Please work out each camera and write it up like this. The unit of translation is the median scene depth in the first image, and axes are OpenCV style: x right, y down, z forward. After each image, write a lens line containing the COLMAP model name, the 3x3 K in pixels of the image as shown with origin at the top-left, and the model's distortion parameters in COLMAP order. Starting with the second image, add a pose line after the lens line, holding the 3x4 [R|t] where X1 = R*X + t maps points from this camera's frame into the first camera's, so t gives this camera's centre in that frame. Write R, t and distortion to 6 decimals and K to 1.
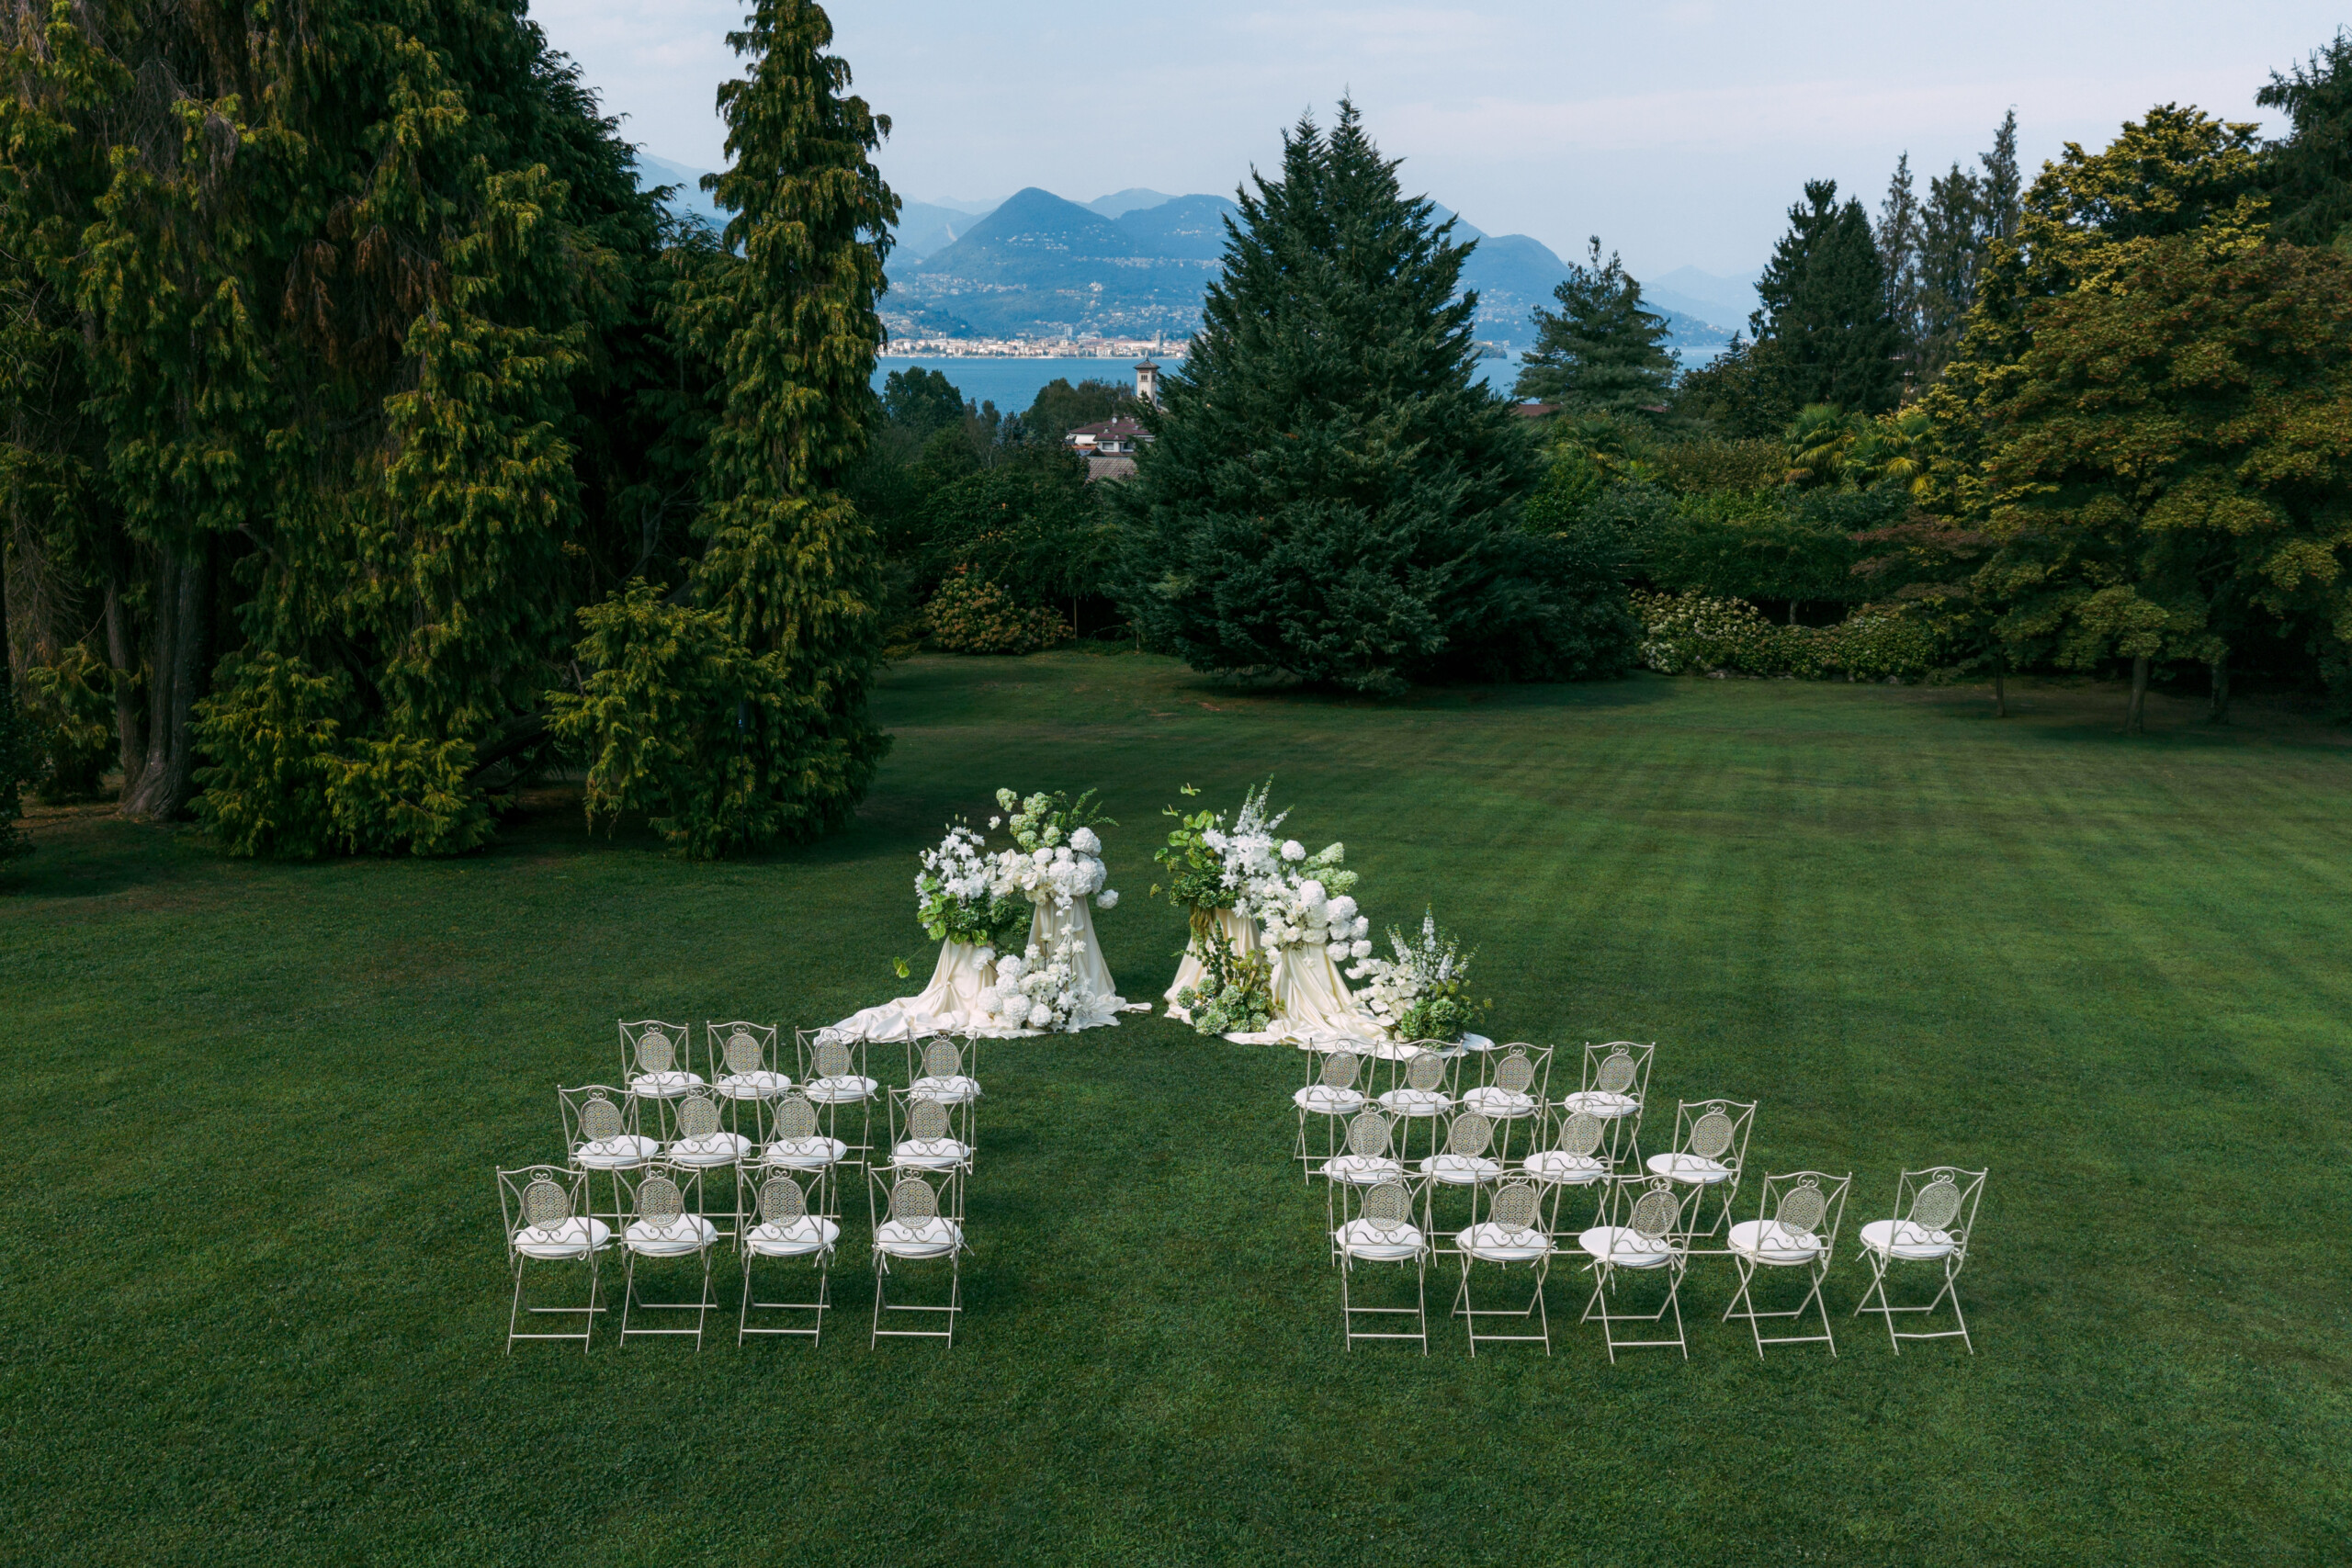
lens RADIAL K [[1951.1, 0, 1123.0], [0, 1951.1, 778.9], [0, 0, 1]] dist [-0.002386, 0.069057]
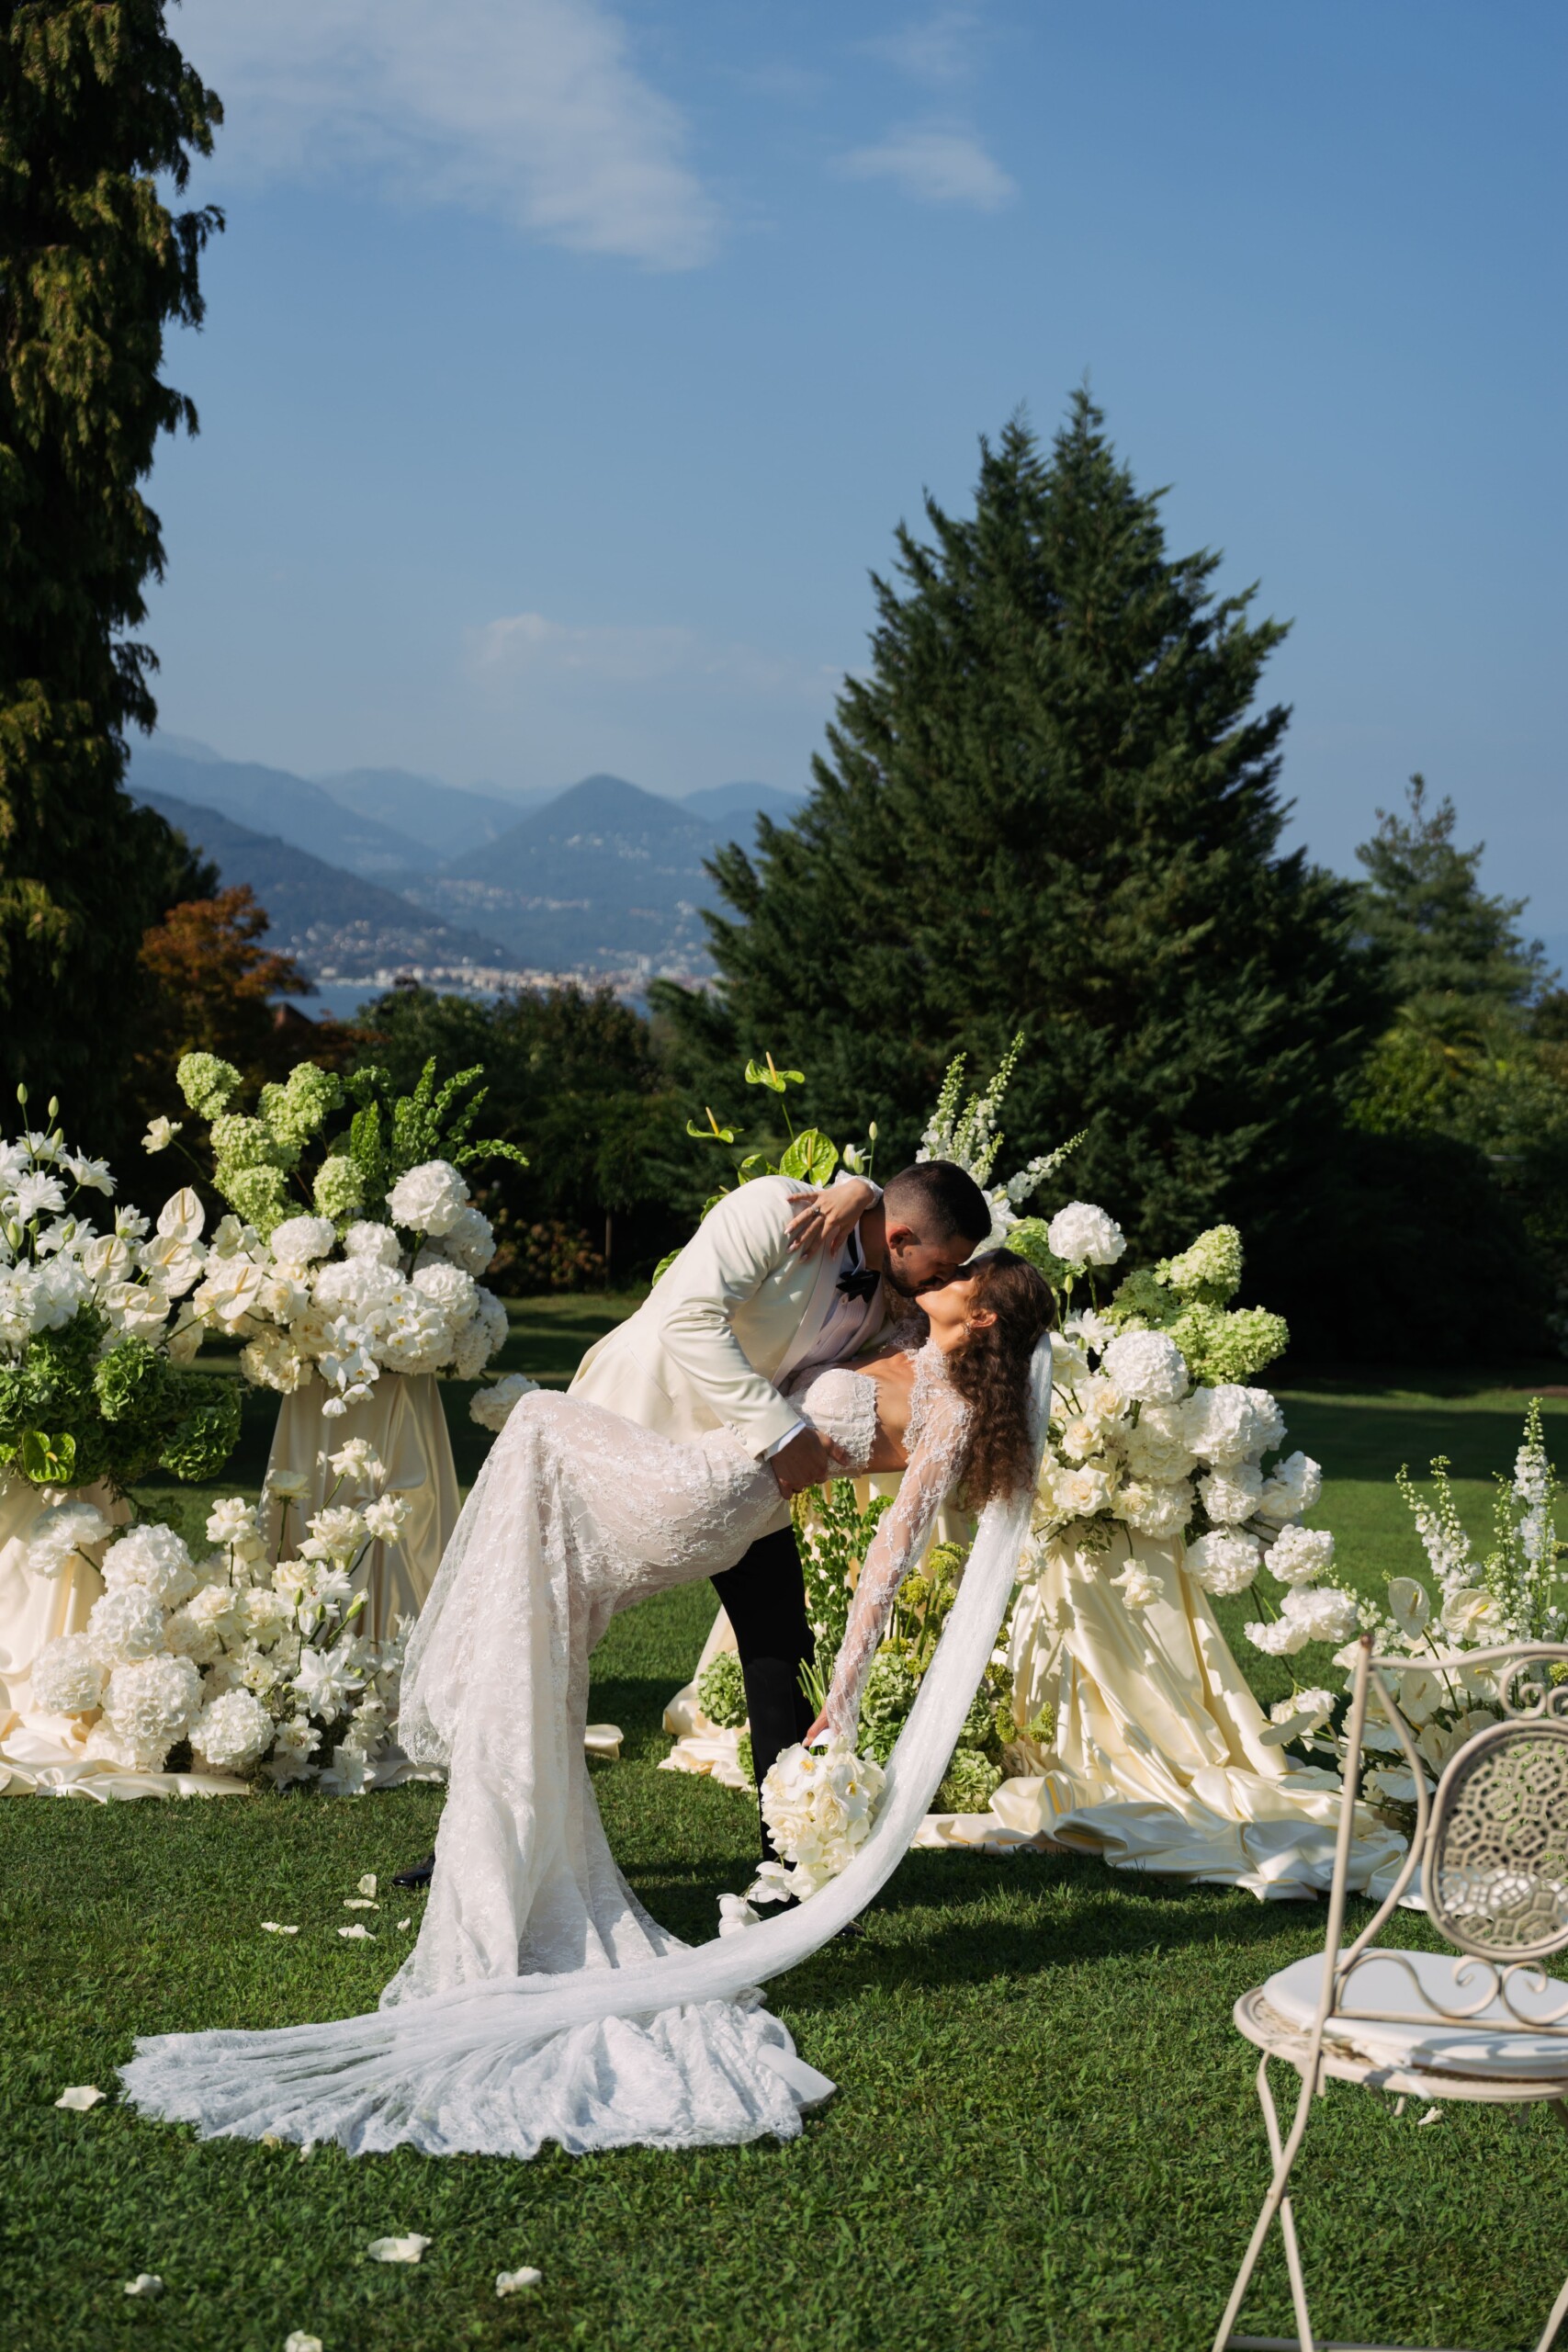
lens RADIAL K [[2261.2, 0, 781.5], [0, 2261.2, 1308.9], [0, 0, 1]] dist [0.021520, 0.017075]
pose [[0.998940, 0.040626, 0.021661, 0.016645], [-0.036365, 0.984781, -0.169956, 0.061305], [-0.028236, 0.168988, 0.985214, 0.349690]]
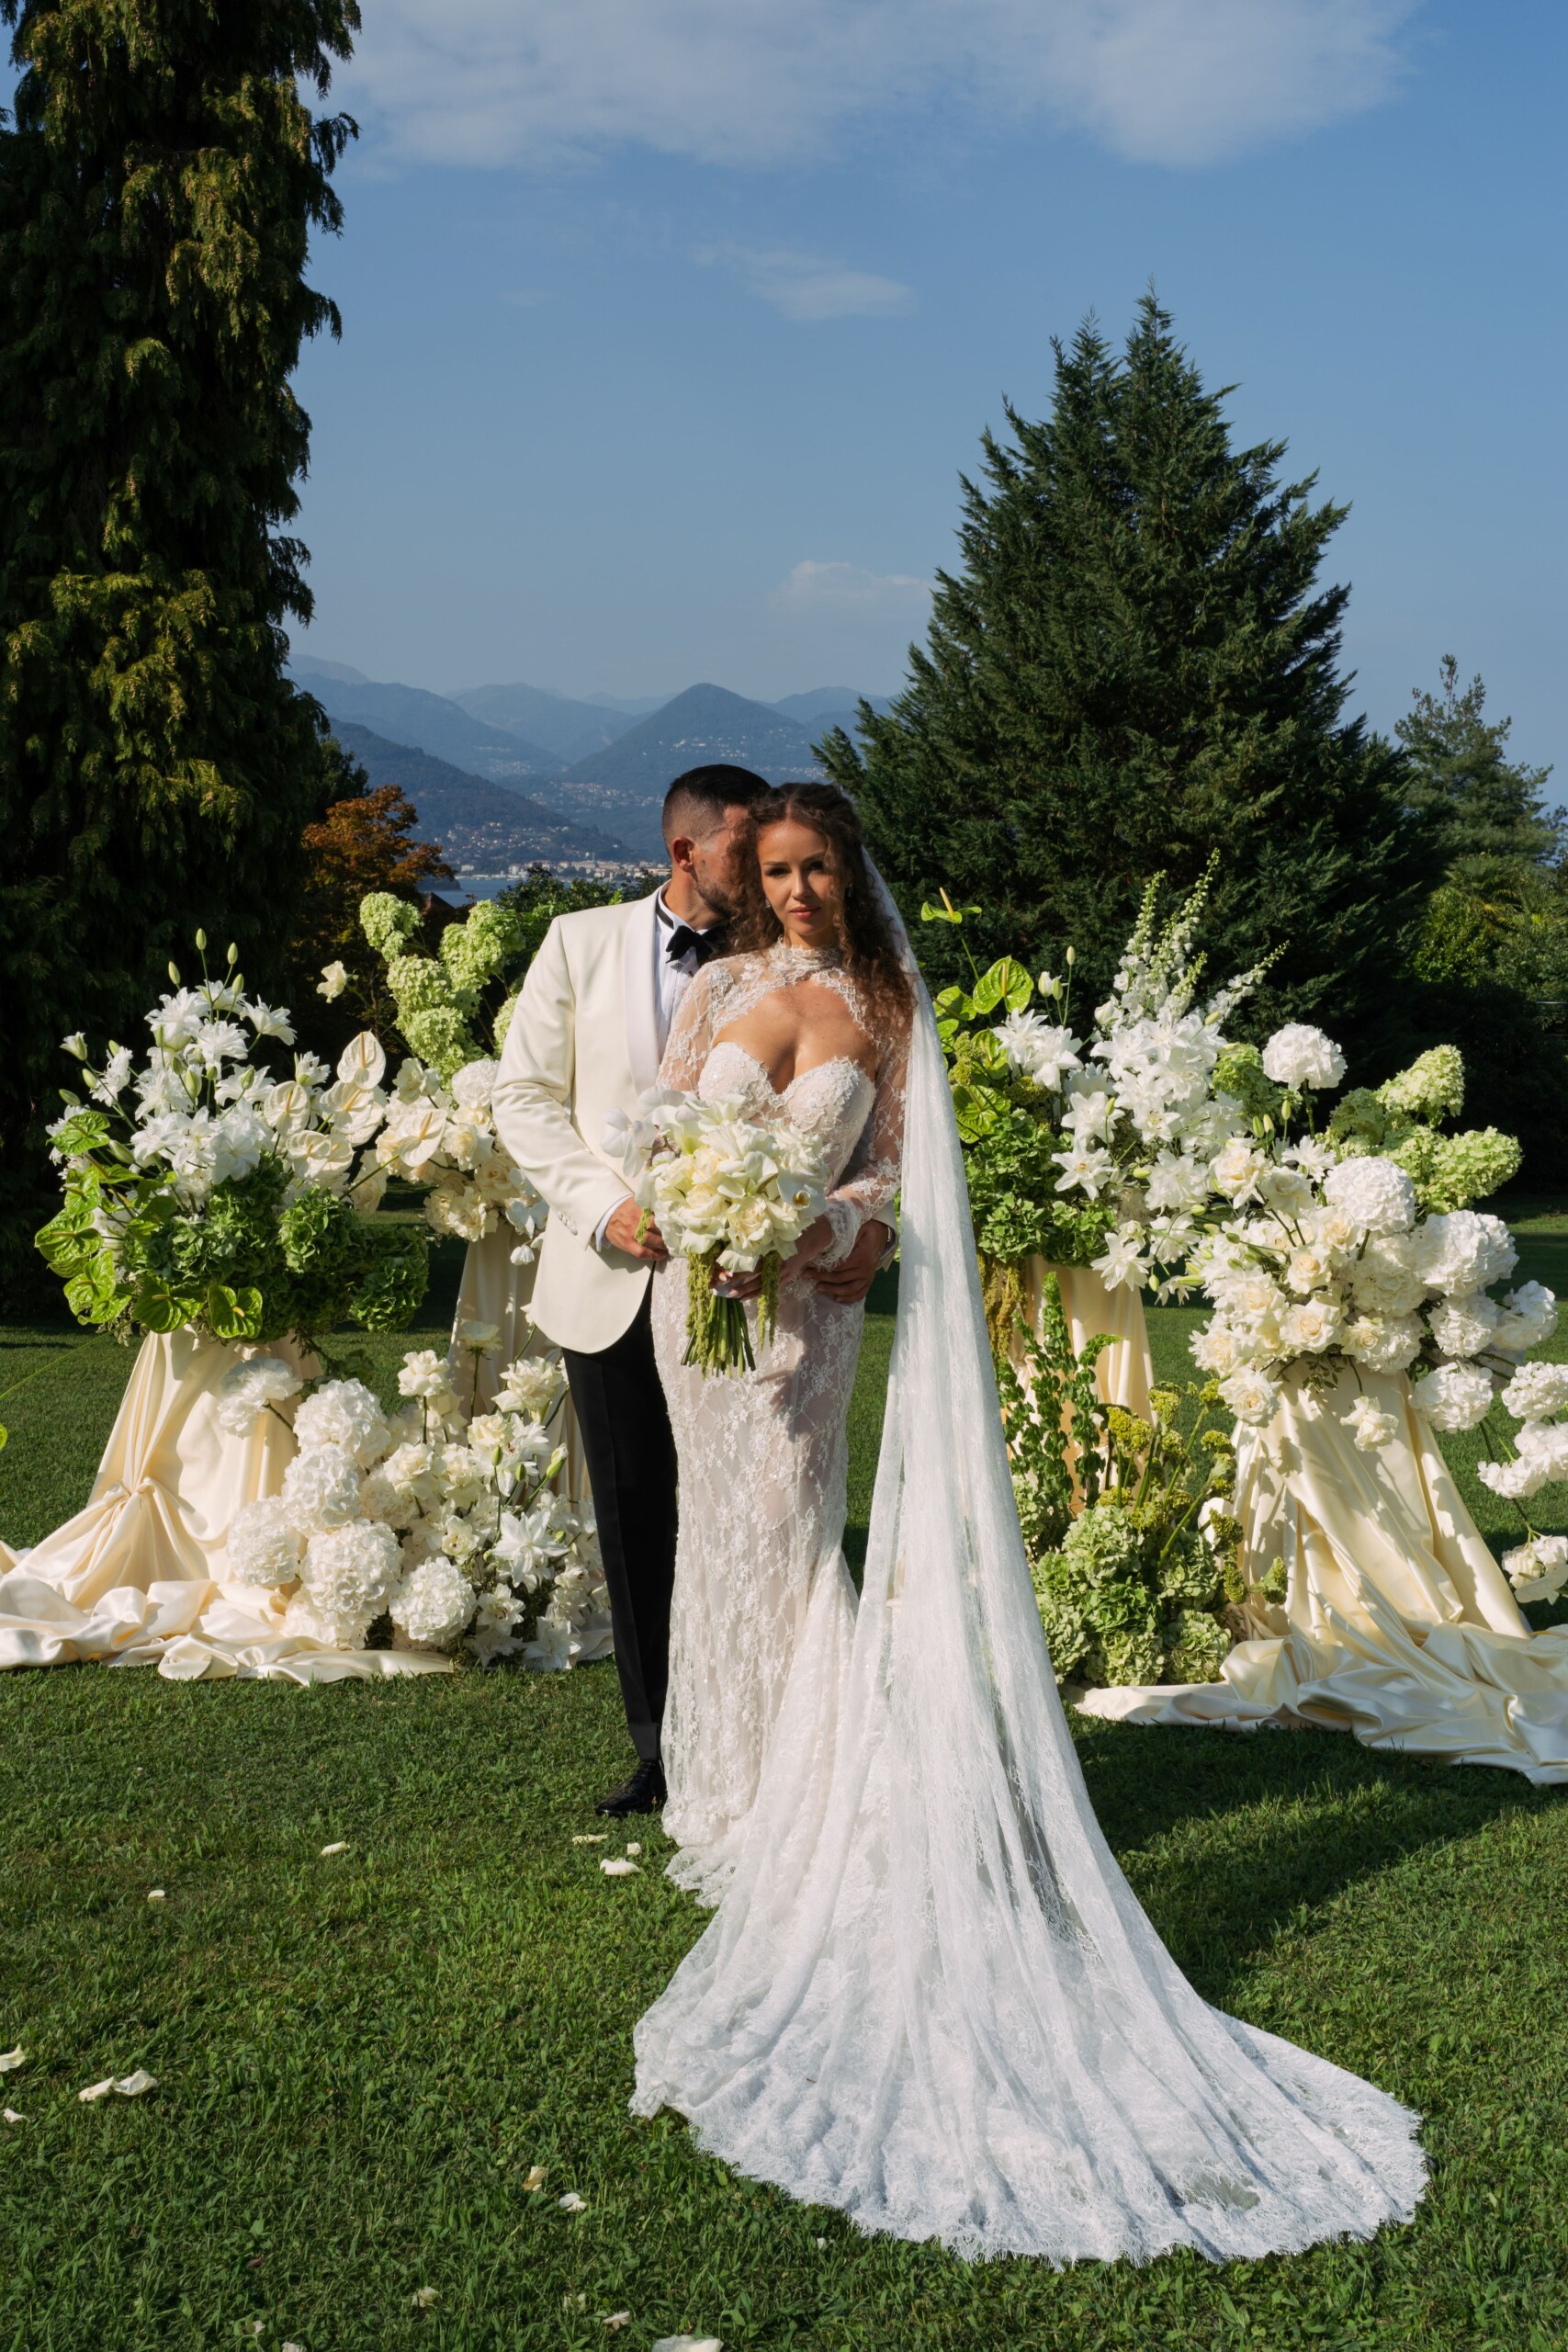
lens RADIAL K [[1951.1, 0, 790.7], [0, 1951.1, 1245.7], [0, 0, 1]] dist [-0.002386, 0.069057]
pose [[0.999745, 0.018646, -0.012716, 0.006837], [-0.020093, 0.991929, -0.125194, 0.057037], [0.010279, 0.125417, 0.992051, 0.383545]]
